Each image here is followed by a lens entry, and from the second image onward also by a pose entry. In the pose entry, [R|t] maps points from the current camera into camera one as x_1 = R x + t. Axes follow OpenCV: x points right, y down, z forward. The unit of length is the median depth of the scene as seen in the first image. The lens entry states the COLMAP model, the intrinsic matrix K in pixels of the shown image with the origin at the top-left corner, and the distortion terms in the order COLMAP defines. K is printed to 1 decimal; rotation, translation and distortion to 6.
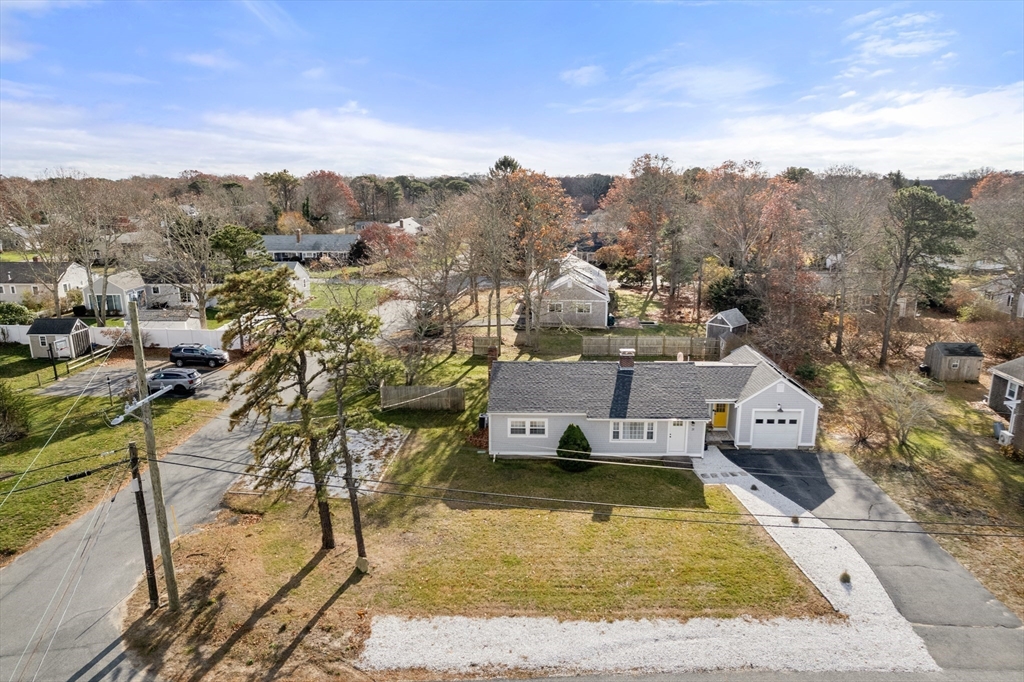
lens RADIAL K [[673.2, 0, 516.8], [0, 673.2, 338.1], [0, 0, 1]] dist [-0.069784, 0.061812]
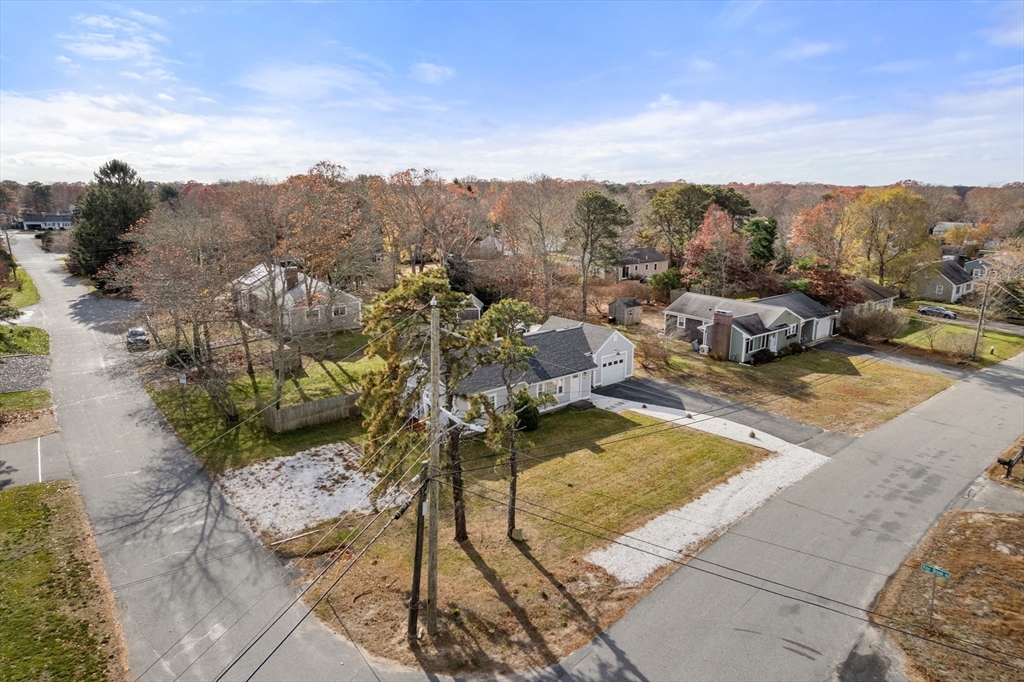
lens RADIAL K [[658.1, 0, 516.6], [0, 658.1, 338.5], [0, 0, 1]] dist [-0.074040, 0.064663]
pose [[0.734763, -0.148324, 0.661908, -0.648147], [0.150814, 0.987098, 0.053780, -0.026902], [-0.661346, 0.060309, 0.747653, 0.128907]]
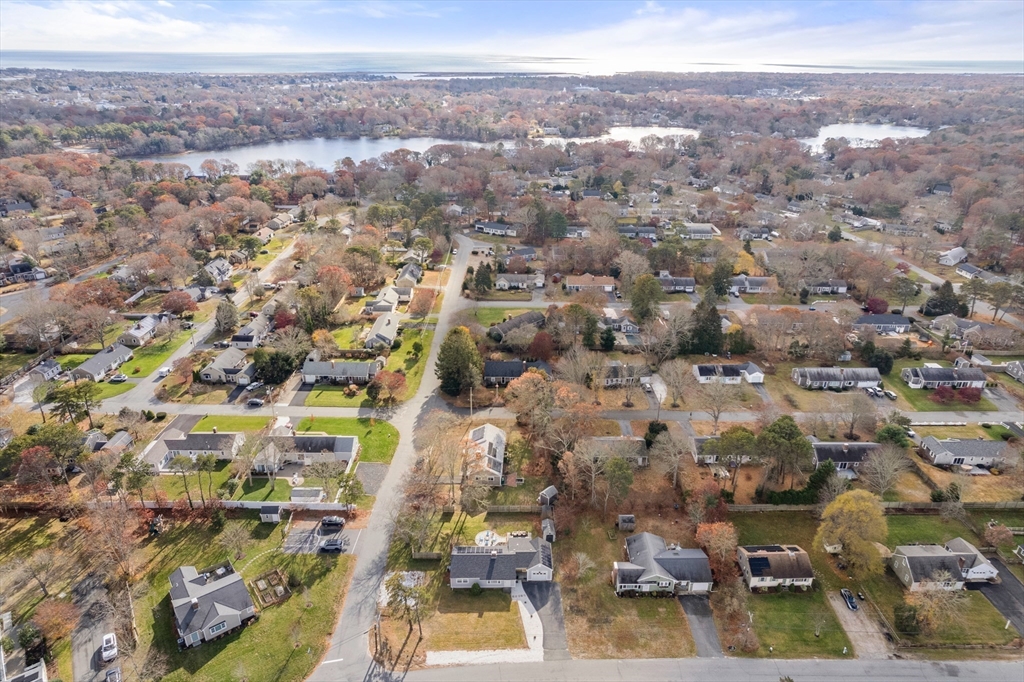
lens RADIAL K [[658.1, 0, 516.6], [0, 658.1, 338.5], [0, 0, 1]] dist [-0.074040, 0.064663]
pose [[0.997926, -0.011057, 0.063410, 0.091755], [-0.000681, 0.983266, 0.182175, -1.613028], [-0.064363, -0.181840, 0.981219, -1.940080]]
